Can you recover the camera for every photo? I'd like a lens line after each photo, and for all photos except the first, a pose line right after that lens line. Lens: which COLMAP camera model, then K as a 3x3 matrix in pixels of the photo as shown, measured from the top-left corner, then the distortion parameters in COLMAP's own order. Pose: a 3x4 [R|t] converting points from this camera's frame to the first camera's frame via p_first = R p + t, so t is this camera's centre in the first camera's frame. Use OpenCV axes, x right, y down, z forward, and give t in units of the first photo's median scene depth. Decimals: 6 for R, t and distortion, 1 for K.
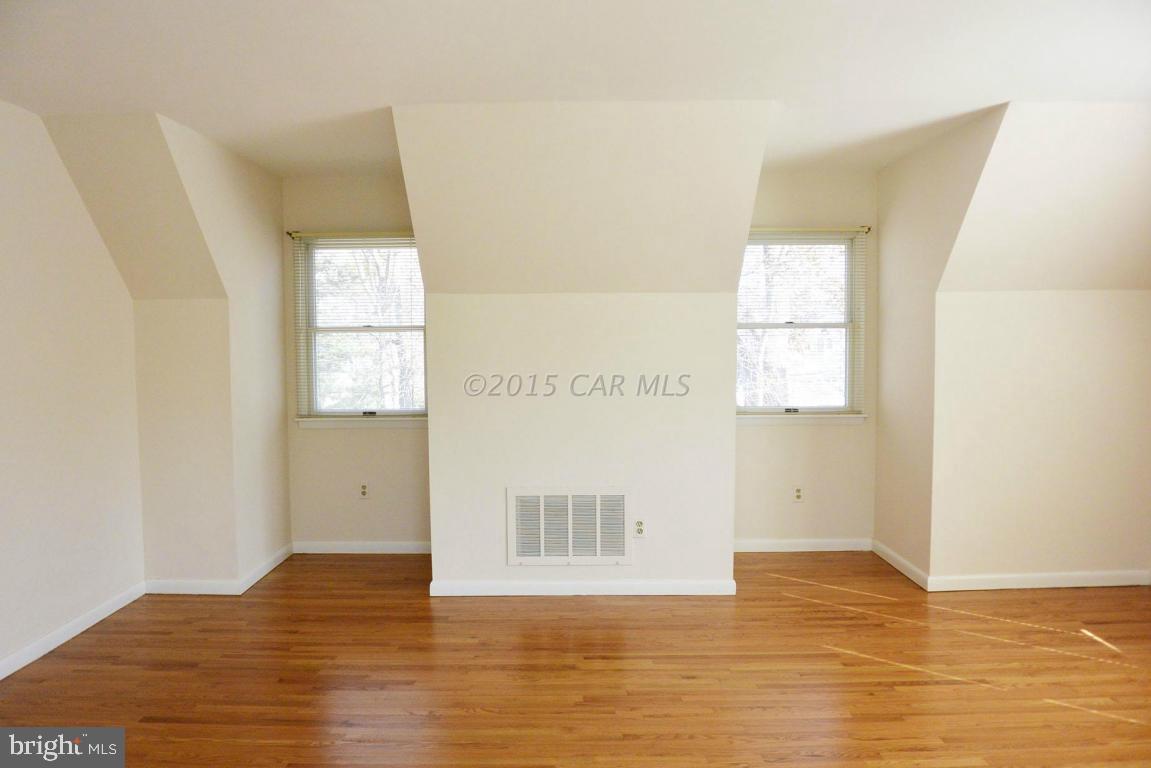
lens RADIAL K [[868.5, 0, 566.4], [0, 868.5, 383.1], [0, 0, 1]] dist [-0.057452, 0.018241]
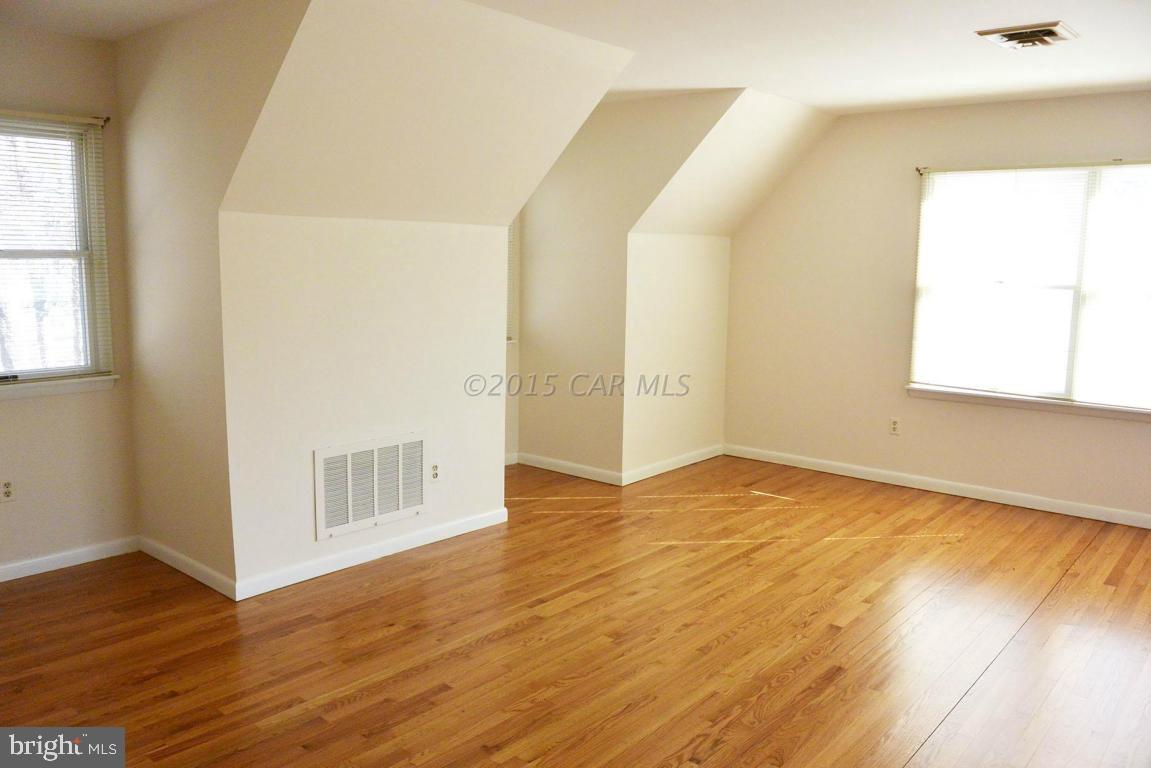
lens RADIAL K [[868.5, 0, 567.7], [0, 868.5, 382.8], [0, 0, 1]] dist [-0.057452, 0.018241]
pose [[0.656571, -0.085499, 0.749403, -0.576497], [0.018422, 0.995076, 0.097388, -0.021120], [-0.754039, -0.050137, 0.654913, 0.307565]]
